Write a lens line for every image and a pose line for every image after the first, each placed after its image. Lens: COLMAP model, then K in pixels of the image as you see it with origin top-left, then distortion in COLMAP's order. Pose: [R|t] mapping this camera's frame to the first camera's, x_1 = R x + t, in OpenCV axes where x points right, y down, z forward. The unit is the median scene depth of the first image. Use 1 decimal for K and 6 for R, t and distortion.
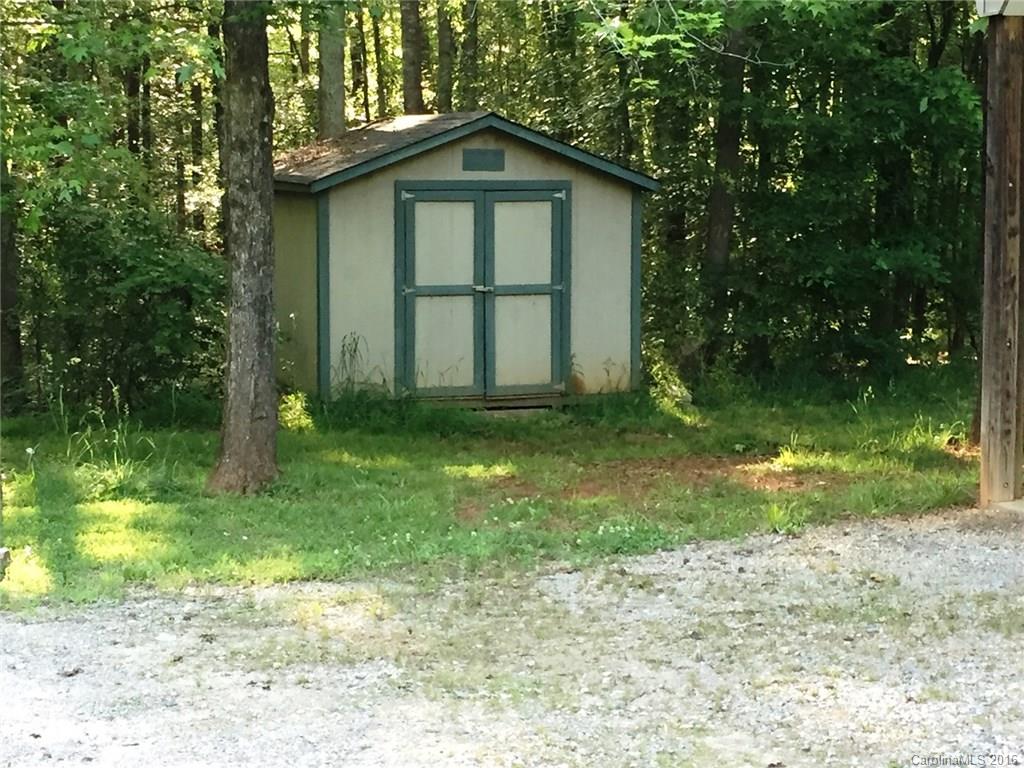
lens RADIAL K [[2133.6, 0, 512.0], [0, 2133.6, 384.0], [0, 0, 1]] dist [0.042893, 0.246672]
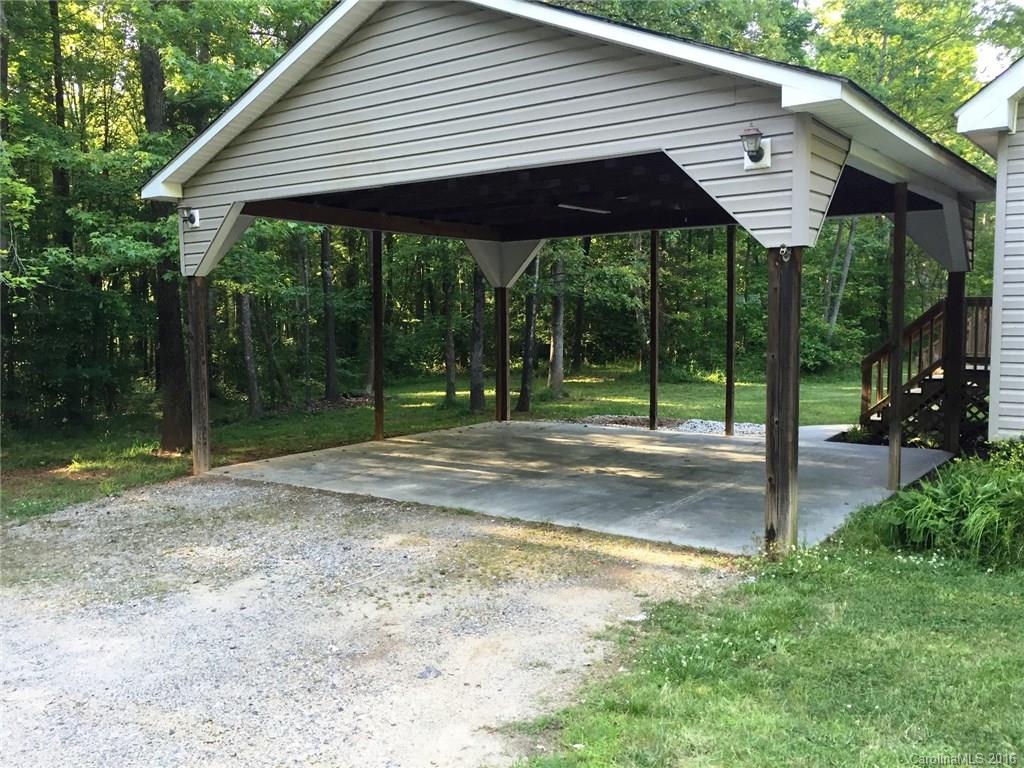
lens RADIAL K [[887.6, 0, 512.0], [0, 887.6, 384.0], [0, 0, 1]] dist [0.058633, -0.002008]
pose [[0.778063, -0.044655, 0.626597, -0.134273], [0.068408, 0.997561, -0.013851, -0.007205], [-0.624450, 0.053641, 0.779220, -0.030336]]
